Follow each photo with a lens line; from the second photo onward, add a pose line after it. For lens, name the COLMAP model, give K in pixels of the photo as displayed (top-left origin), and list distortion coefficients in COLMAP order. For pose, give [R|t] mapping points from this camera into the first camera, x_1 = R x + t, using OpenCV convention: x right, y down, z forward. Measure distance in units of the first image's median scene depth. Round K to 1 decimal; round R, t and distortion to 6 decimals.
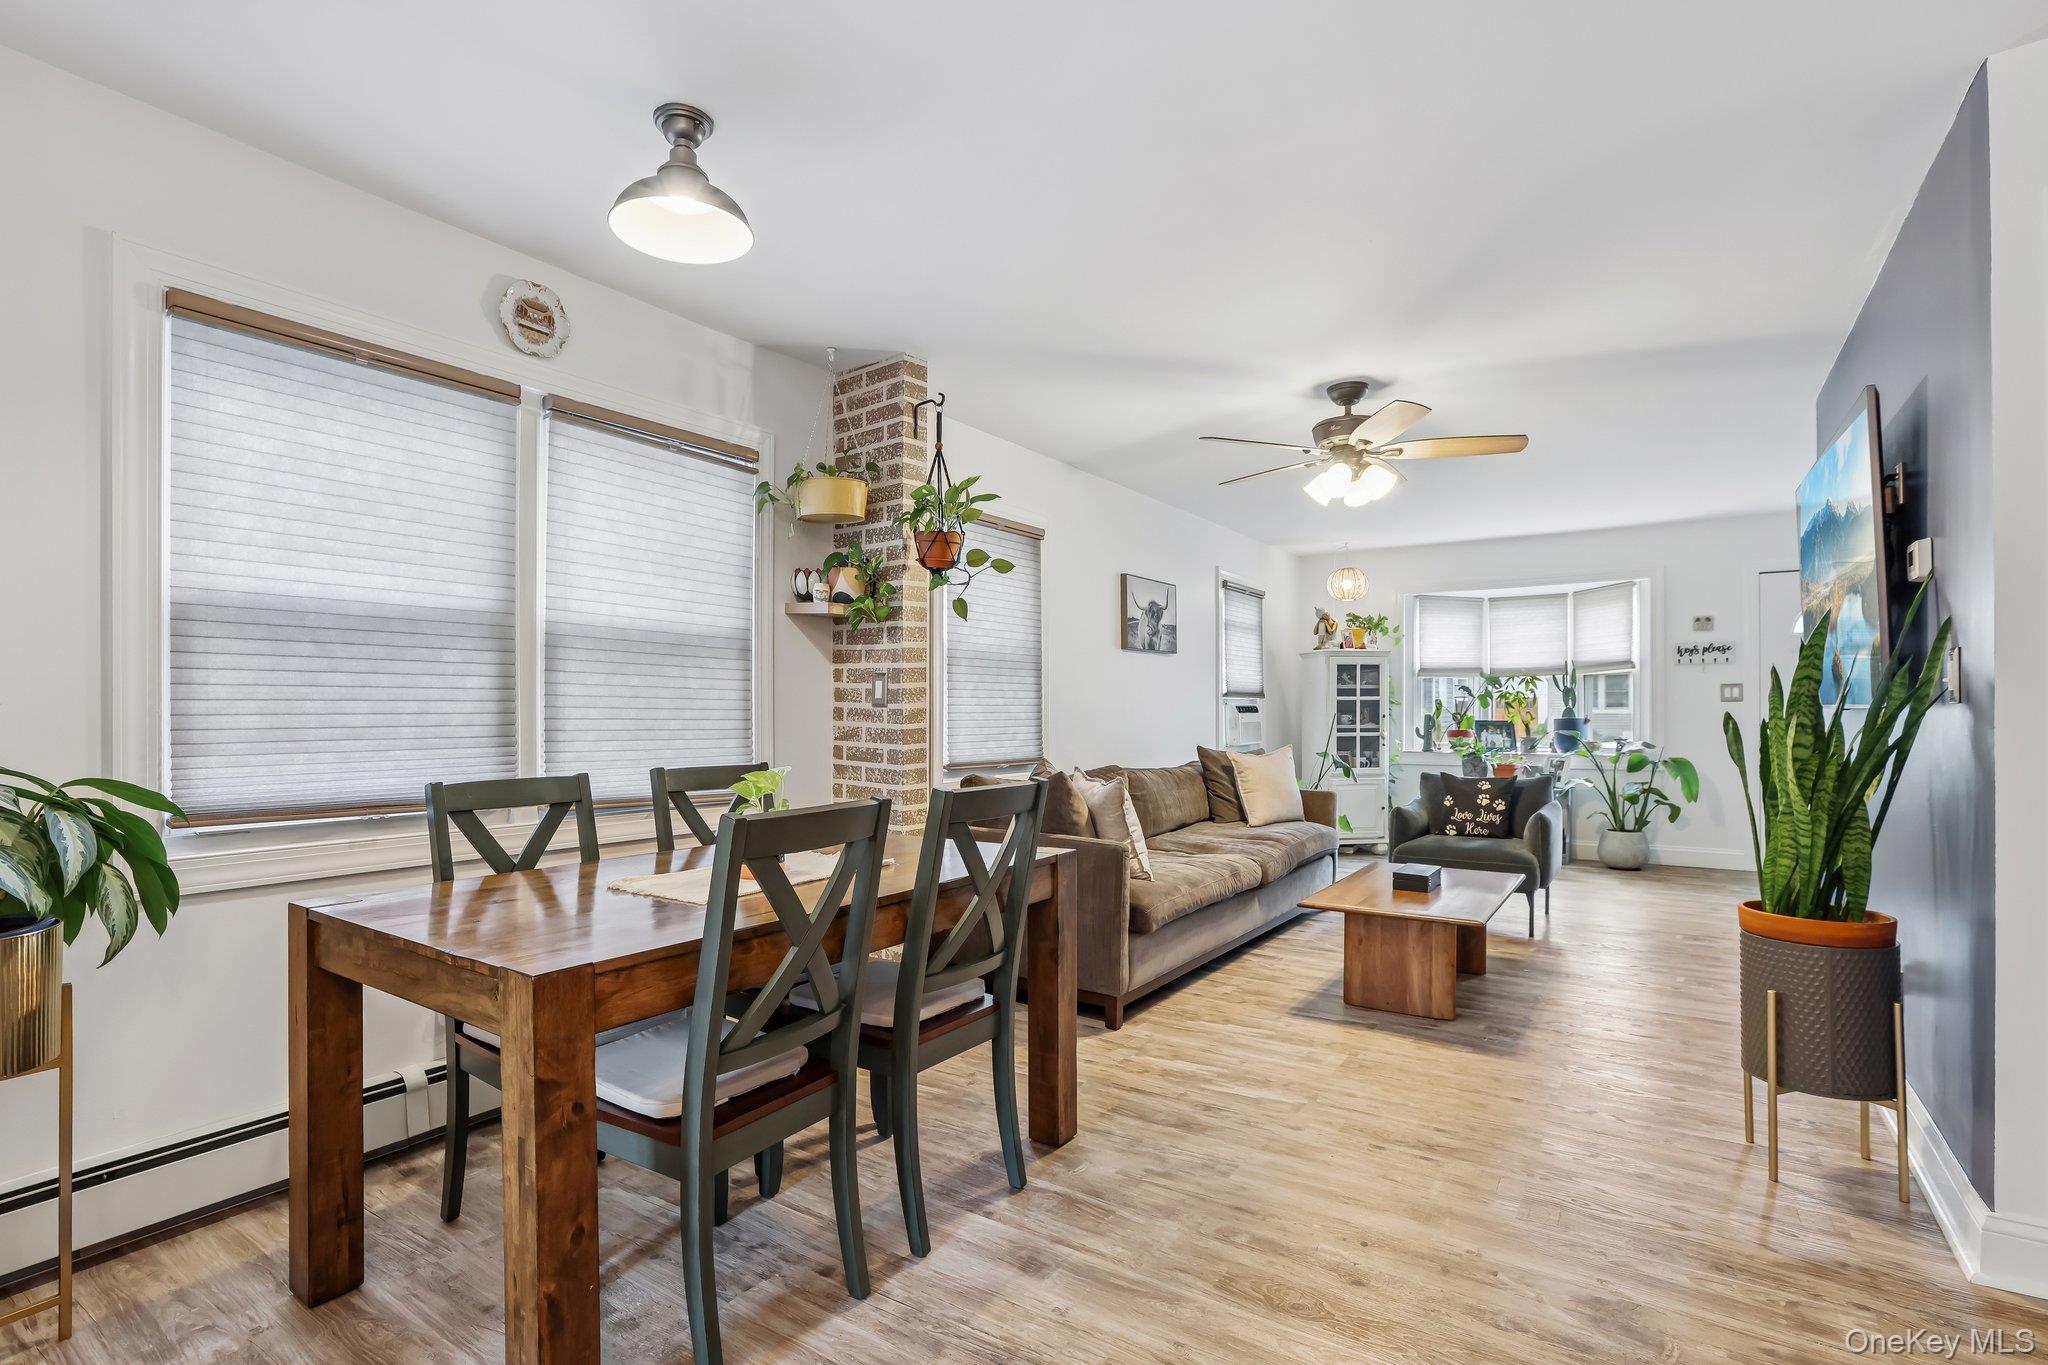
lens RADIAL K [[1009.4, 0, 1027.3], [0, 1009.4, 705.2], [0, 0, 1]] dist [-0.025568, 0.006249]
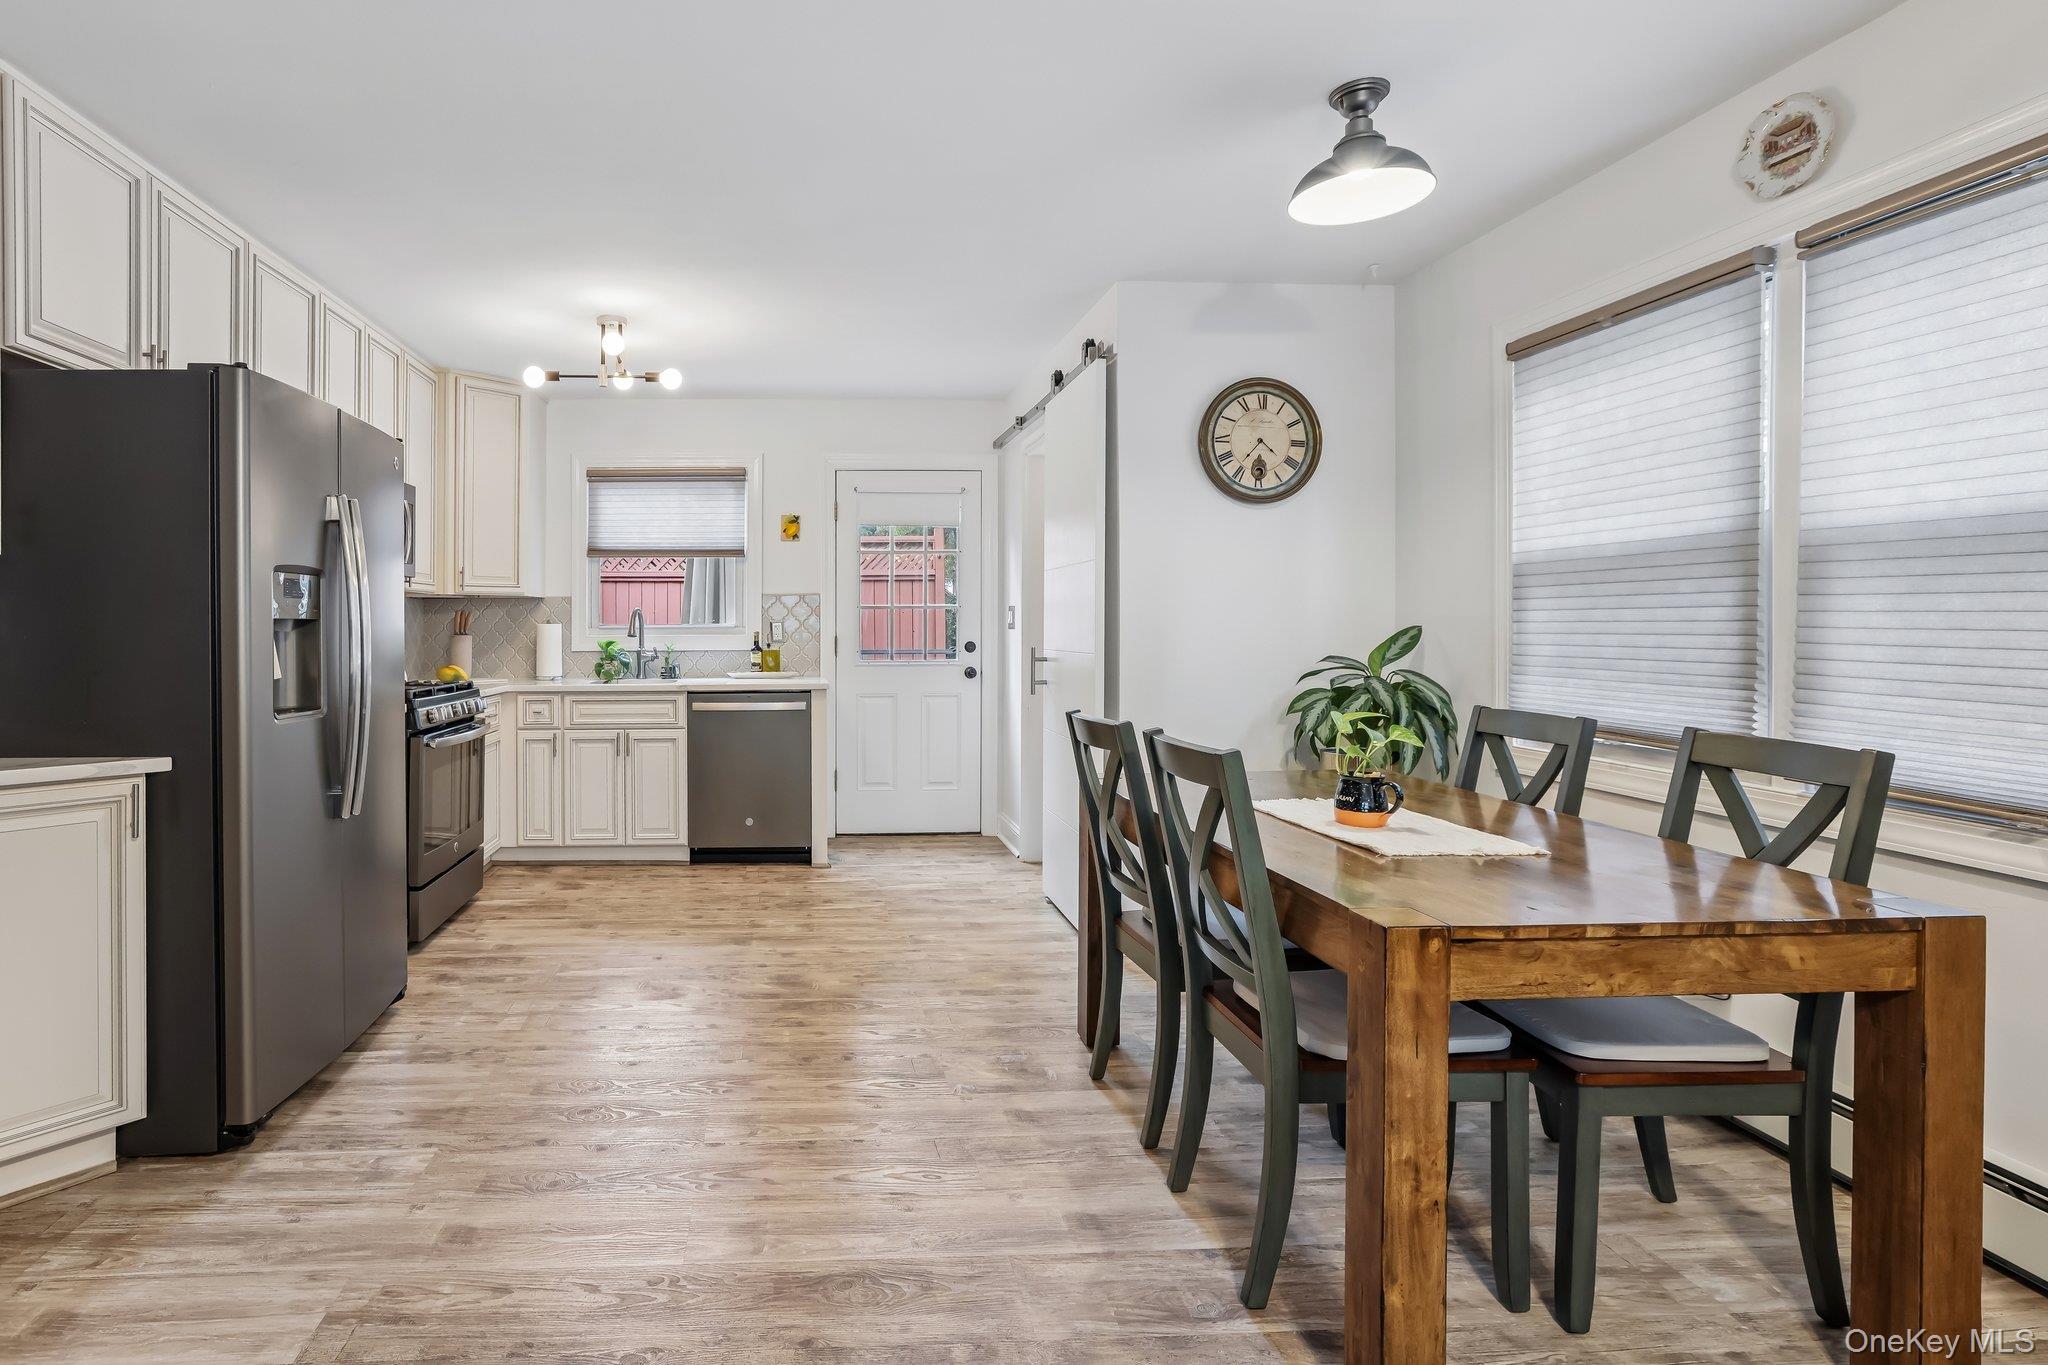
lens RADIAL K [[1009.4, 0, 851.9], [0, 1009.4, 614.9], [0, 0, 1]] dist [-0.025568, 0.006249]
pose [[-0.799799, 0.003253, -0.600259, 0.523512], [0.013071, 0.999843, -0.011998, -0.018820], [0.600126, -0.017442, -0.799716, 1.106964]]
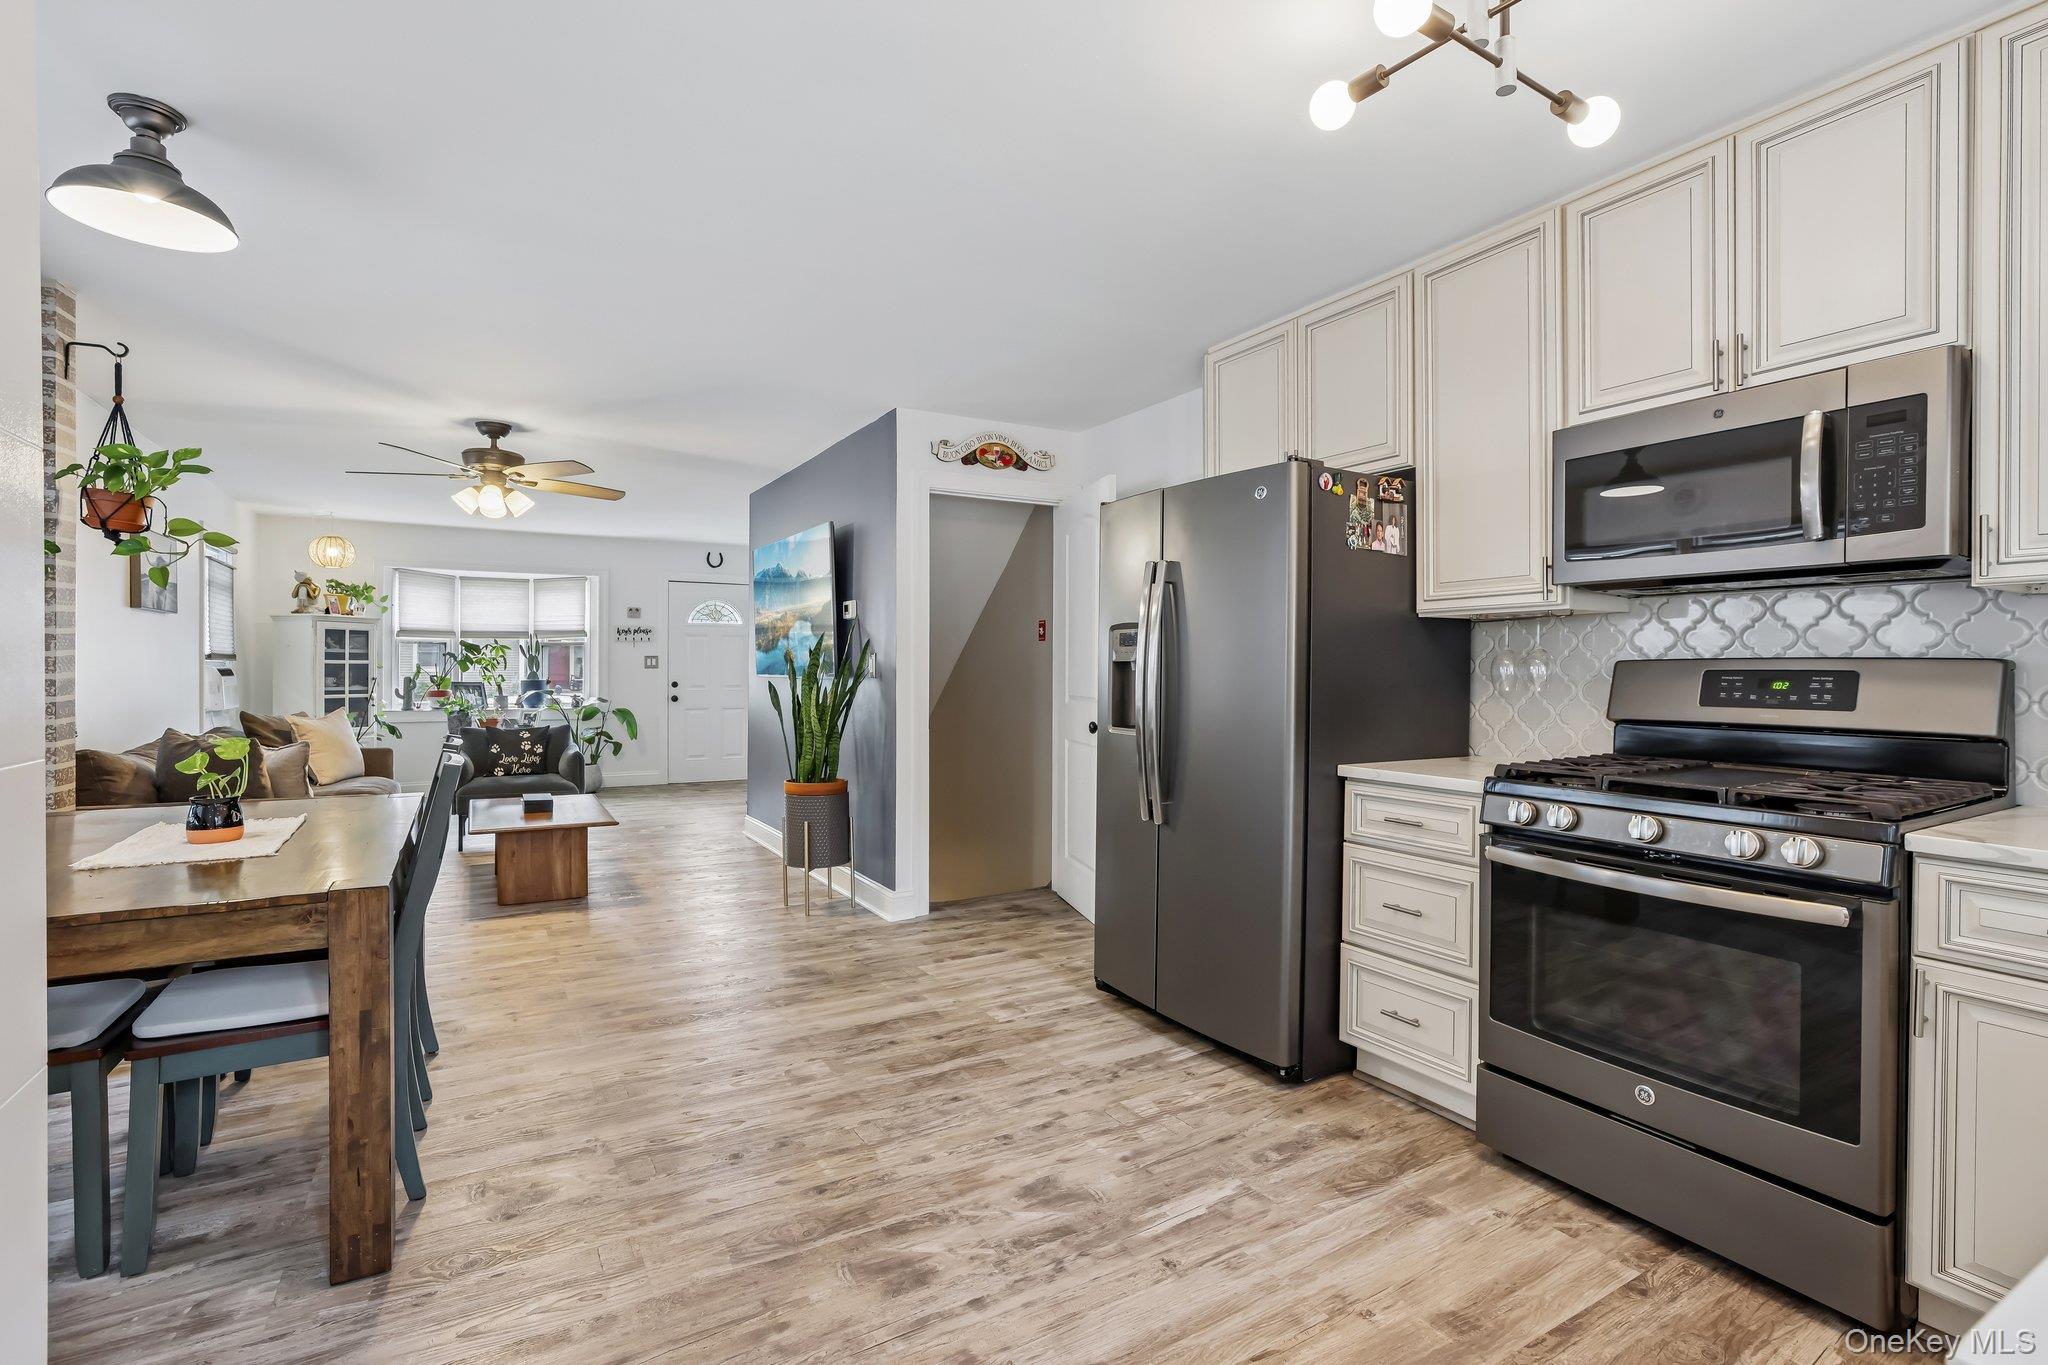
lens RADIAL K [[948.0, 0, 1043.5], [0, 948.0, 659.8], [0, 0, 1]] dist [-0.019393, 0.006829]
pose [[0.418632, 0.012966, 0.908063, -0.622558], [-0.012239, 0.999888, -0.008635, -0.022221], [-0.908073, -0.007499, 0.418744, -0.179923]]
